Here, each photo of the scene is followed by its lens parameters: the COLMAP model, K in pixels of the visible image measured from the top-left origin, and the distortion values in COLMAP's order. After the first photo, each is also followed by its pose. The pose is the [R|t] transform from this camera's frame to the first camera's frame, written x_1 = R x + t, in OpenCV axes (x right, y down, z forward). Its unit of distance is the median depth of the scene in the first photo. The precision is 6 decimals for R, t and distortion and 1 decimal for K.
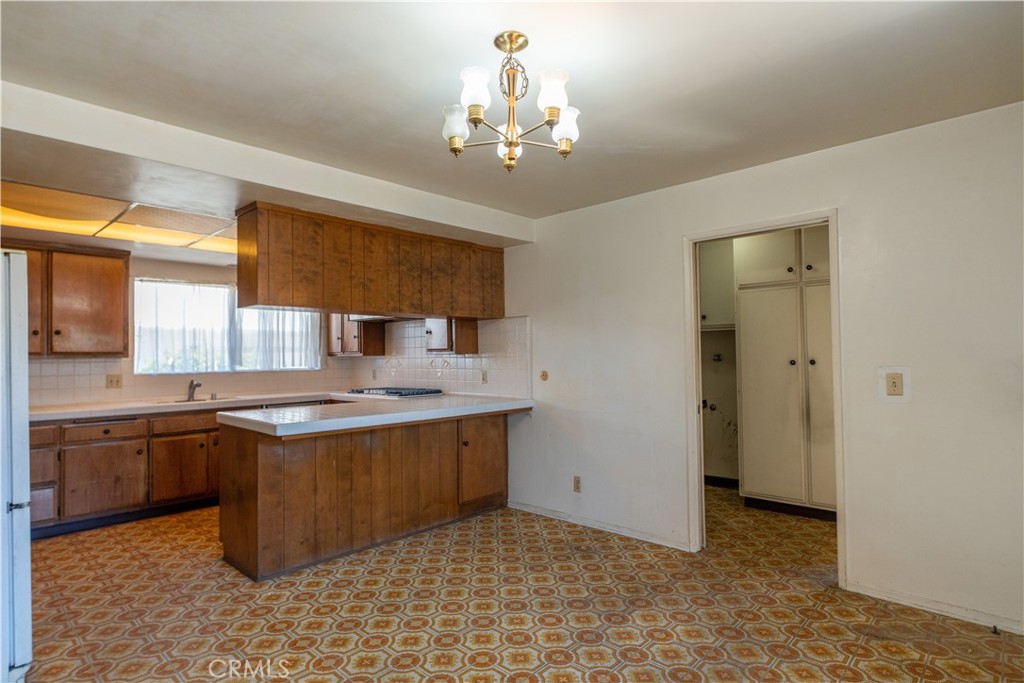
lens RADIAL K [[545.4, 0, 502.6], [0, 545.4, 343.1], [0, 0, 1]] dist [-0.005107, 0.001720]
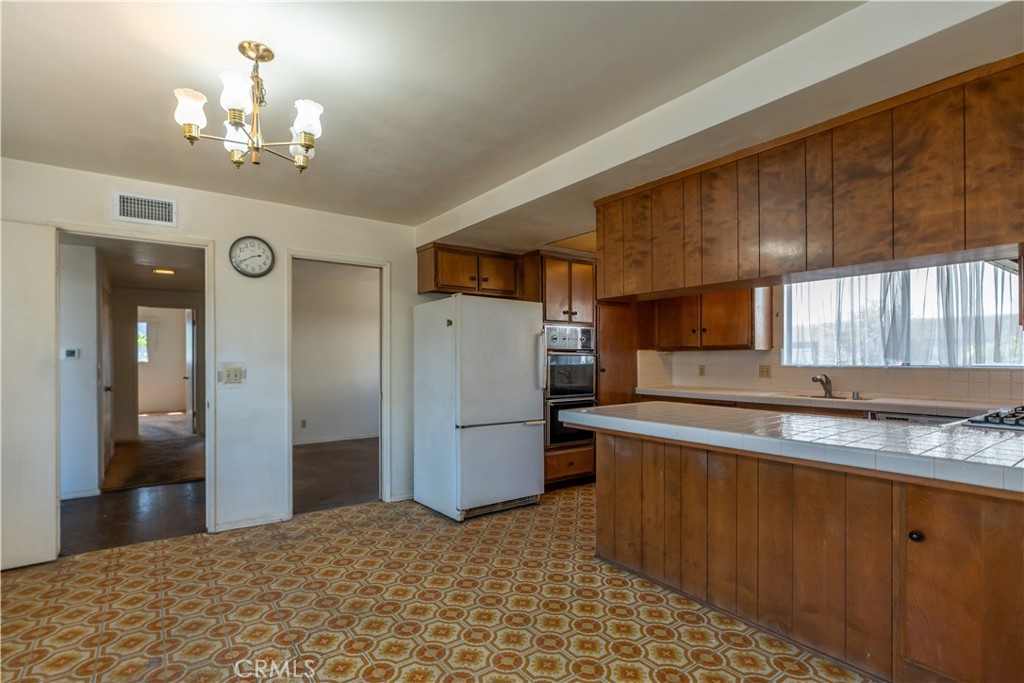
lens RADIAL K [[490.3, 0, 489.8], [0, 490.3, 358.3], [0, 0, 1]] dist [-0.001991, -0.000104]
pose [[-0.192982, 0.012322, -0.981125, 0.547166], [0.028196, 0.999578, 0.007008, 0.033295], [0.980797, -0.026312, -0.193248, 1.008835]]
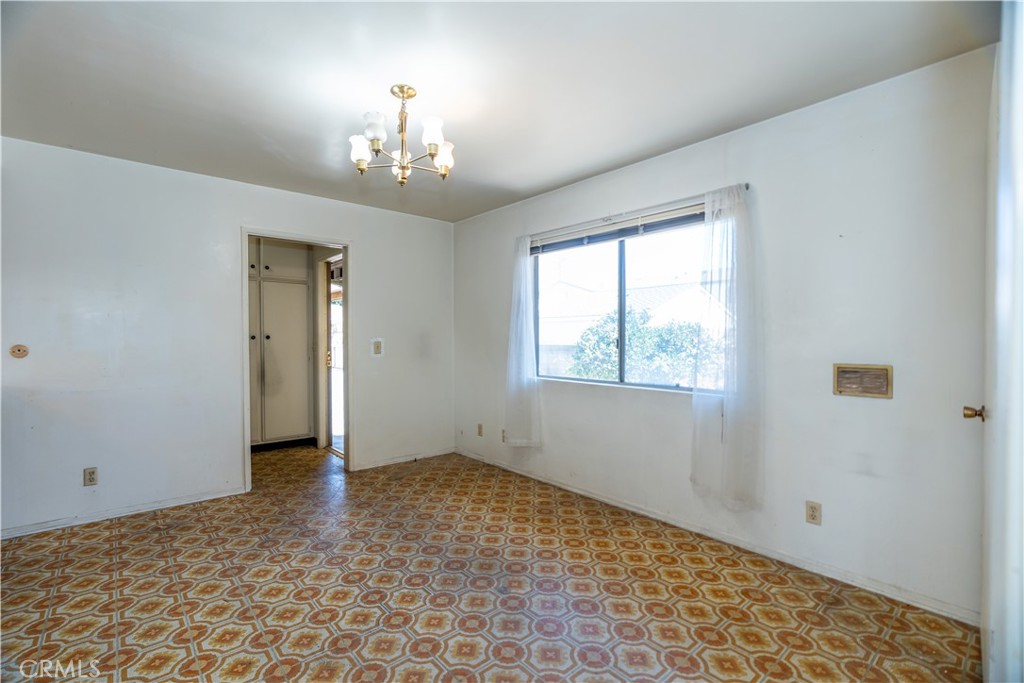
lens RADIAL K [[466.7, 0, 502.1], [0, 466.7, 341.5], [0, 0, 1]] dist [-0.003136, -0.000210]
pose [[0.092277, 0.004380, 0.995724, -0.705673], [-0.027651, 0.999616, -0.001834, 0.040860], [-0.995349, -0.027363, 0.092363, 0.392157]]
